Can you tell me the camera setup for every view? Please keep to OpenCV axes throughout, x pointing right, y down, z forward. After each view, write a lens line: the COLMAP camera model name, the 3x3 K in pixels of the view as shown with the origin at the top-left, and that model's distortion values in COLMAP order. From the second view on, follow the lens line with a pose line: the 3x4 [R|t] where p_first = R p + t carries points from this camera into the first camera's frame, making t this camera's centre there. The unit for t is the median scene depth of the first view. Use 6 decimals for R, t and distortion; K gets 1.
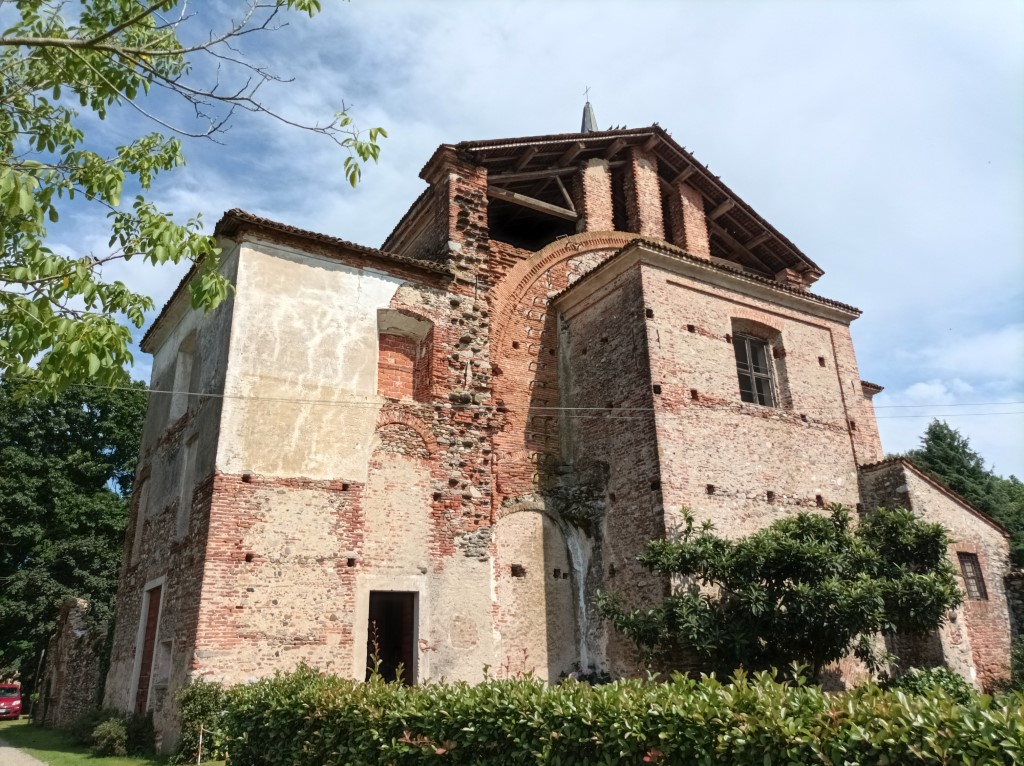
lens RADIAL K [[772.3, 0, 512.0], [0, 772.3, 383.0], [0, 0, 1]] dist [0.045163, -0.031930]
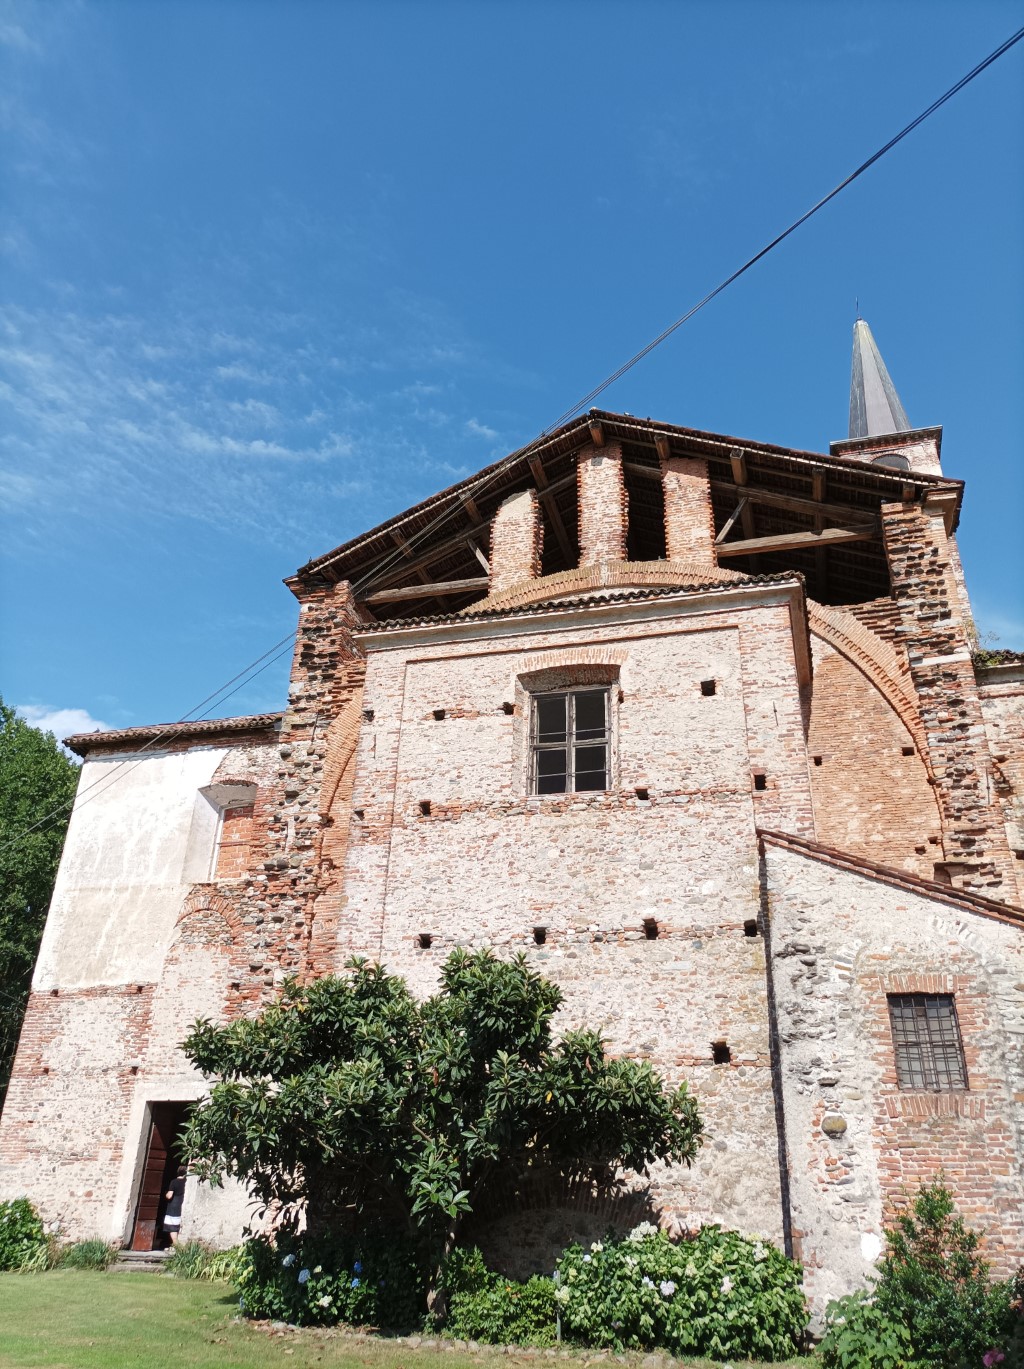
lens RADIAL K [[1032.5, 0, 512.0], [0, 1032.5, 684.5], [0, 0, 1]] dist [0.045163, -0.031930]
pose [[0.680051, -0.286873, -0.674711, 0.973069], [0.214321, 0.957858, -0.191244, 0.106299], [0.701140, -0.014549, 0.712875, 0.368852]]
